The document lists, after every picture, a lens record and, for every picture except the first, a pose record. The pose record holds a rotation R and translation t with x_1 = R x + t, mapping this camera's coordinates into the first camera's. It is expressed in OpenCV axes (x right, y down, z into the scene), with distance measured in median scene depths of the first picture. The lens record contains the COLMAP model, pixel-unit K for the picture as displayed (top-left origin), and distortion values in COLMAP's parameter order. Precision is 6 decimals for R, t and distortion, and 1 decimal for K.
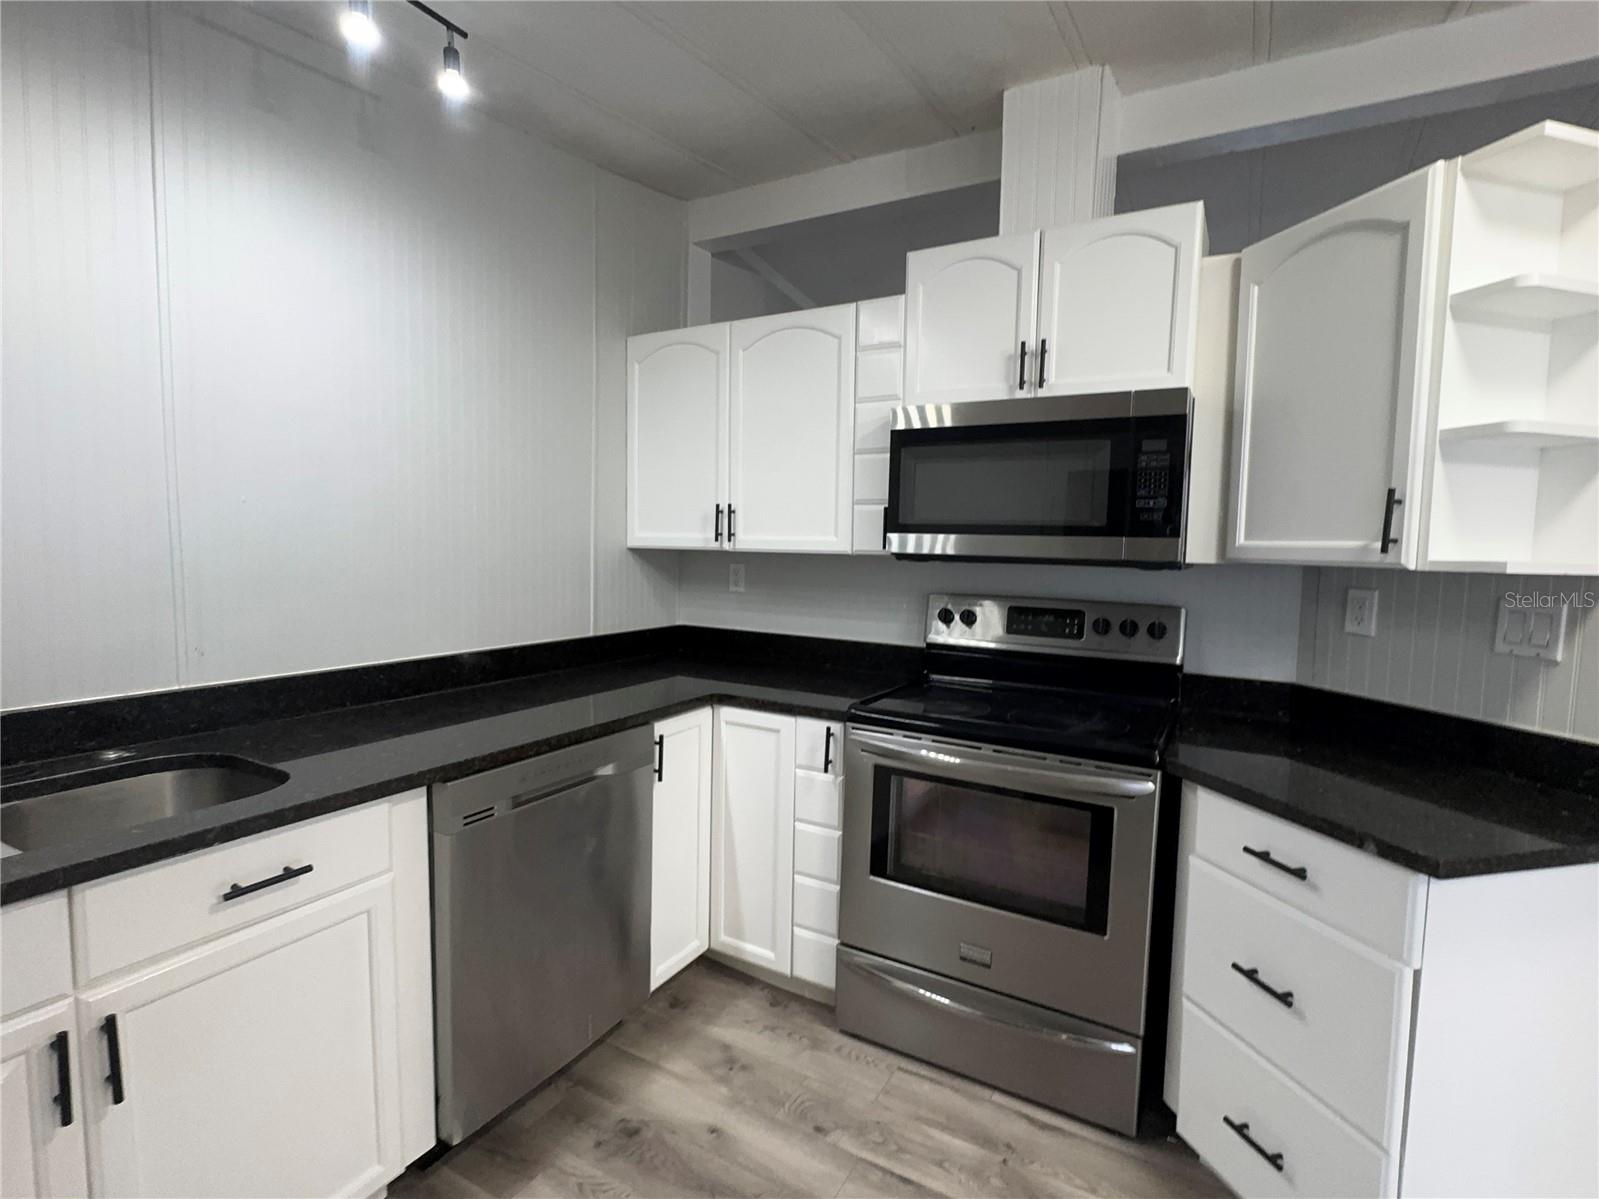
lens RADIAL K [[767.0, 0, 802.7], [0, 767.0, 600.2], [0, 0, 1]] dist [-0.006582, 0.000566]
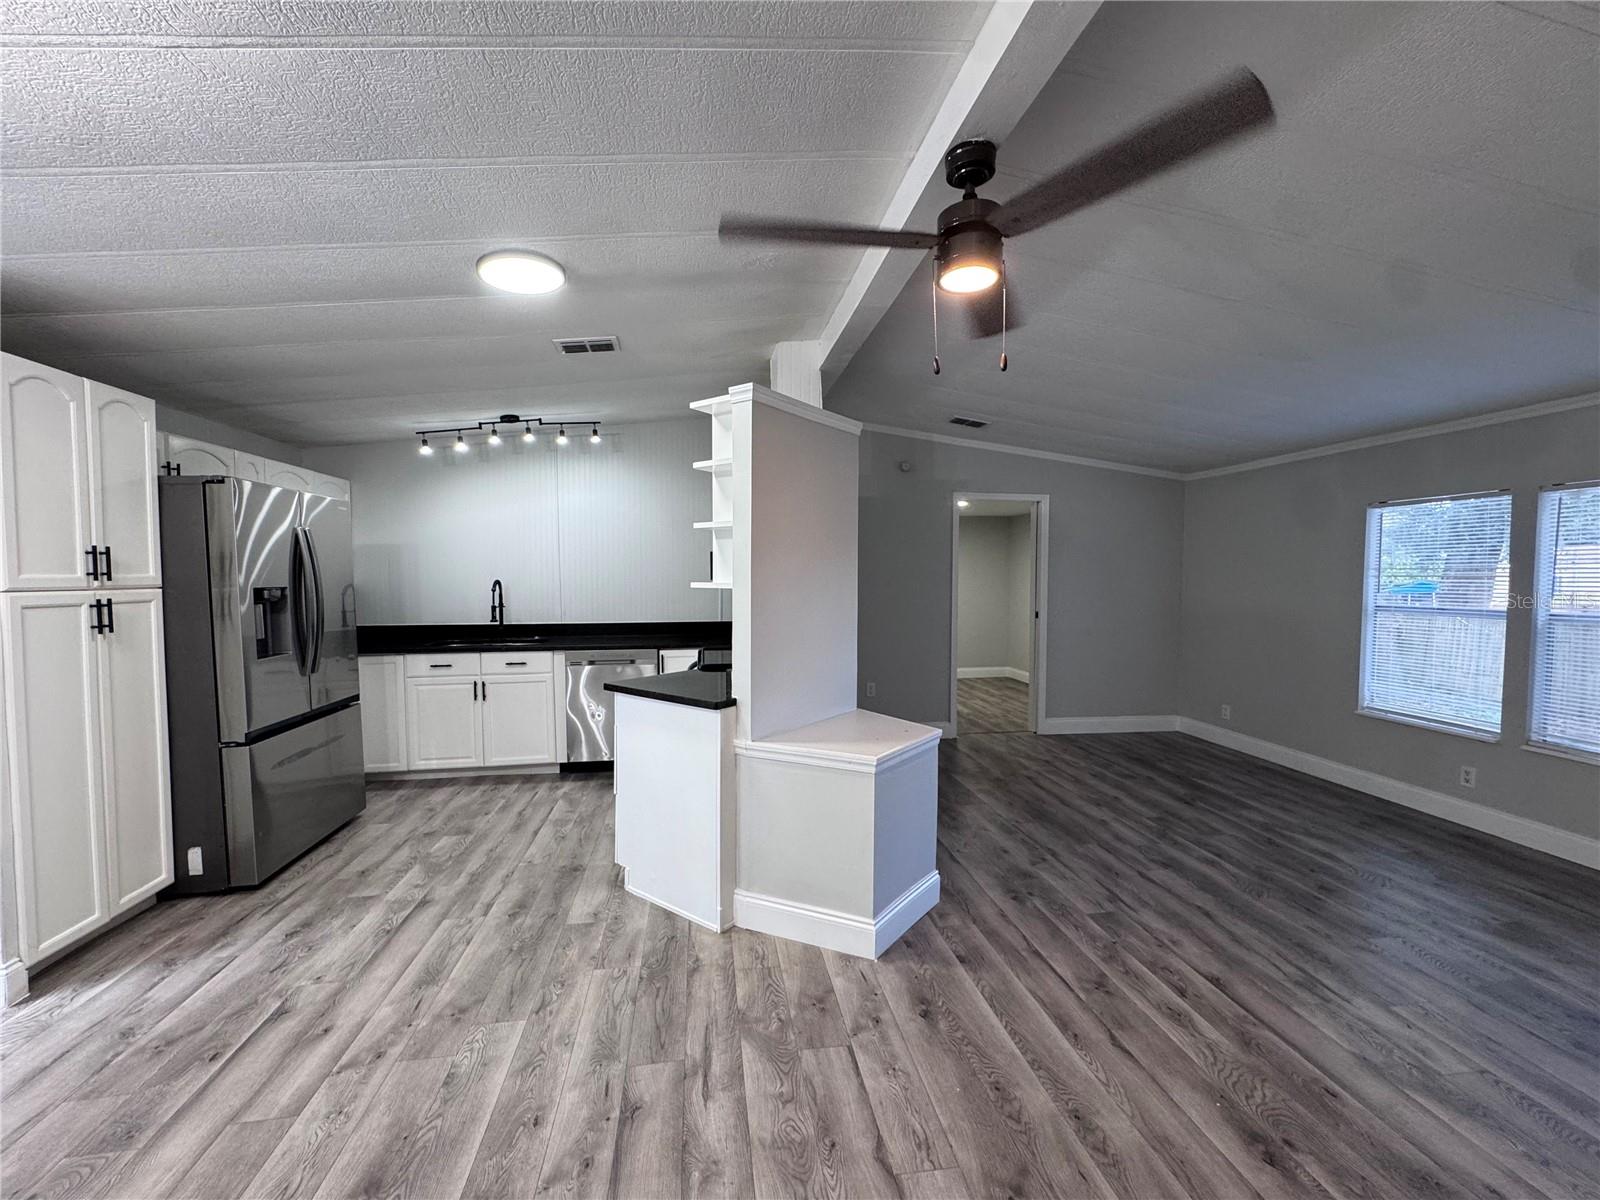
lens RADIAL K [[637.4, 0, 801.0], [0, 637.4, 596.9], [0, 0, 1]] dist [-0.003843, 0.000384]
pose [[0.626289, 0.002191, -0.779588, 1.964638], [-0.041108, 0.998698, -0.030217, 0.032315], [0.778506, 0.050972, 0.625564, 0.016029]]
